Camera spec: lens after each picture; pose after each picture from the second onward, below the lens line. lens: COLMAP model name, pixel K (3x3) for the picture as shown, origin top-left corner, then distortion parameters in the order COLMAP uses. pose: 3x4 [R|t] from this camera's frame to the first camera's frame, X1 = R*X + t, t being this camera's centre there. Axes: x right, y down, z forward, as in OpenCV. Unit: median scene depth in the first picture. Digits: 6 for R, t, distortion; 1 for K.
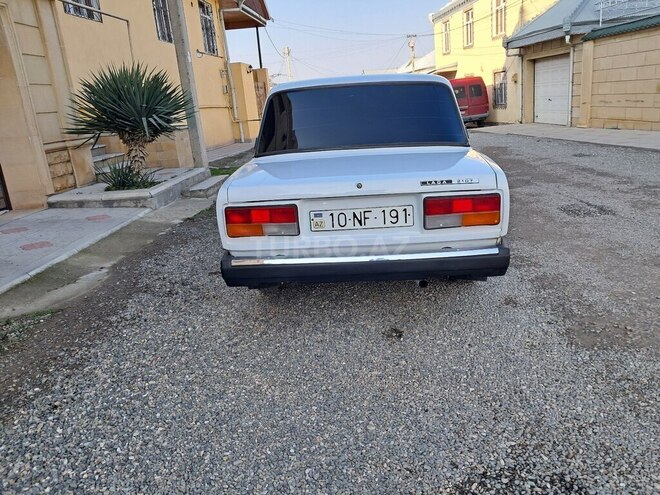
lens RADIAL K [[537.8, 0, 330.0], [0, 537.8, 247.5], [0, 0, 1]] dist [0.009645, 0.013021]
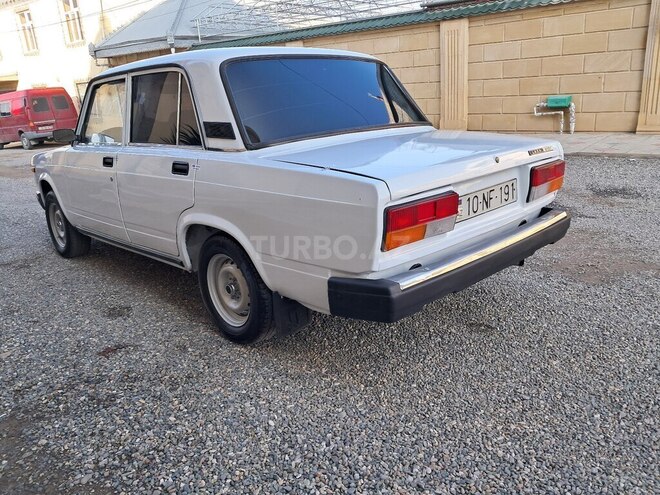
lens RADIAL K [[537.8, 0, 330.0], [0, 537.8, 247.5], [0, 0, 1]] dist [0.009645, 0.013021]
pose [[0.669244, -0.178743, 0.721224, -0.165427], [0.205616, 0.977282, 0.051405, -0.016791], [-0.714027, 0.113892, 0.690792, 0.132651]]
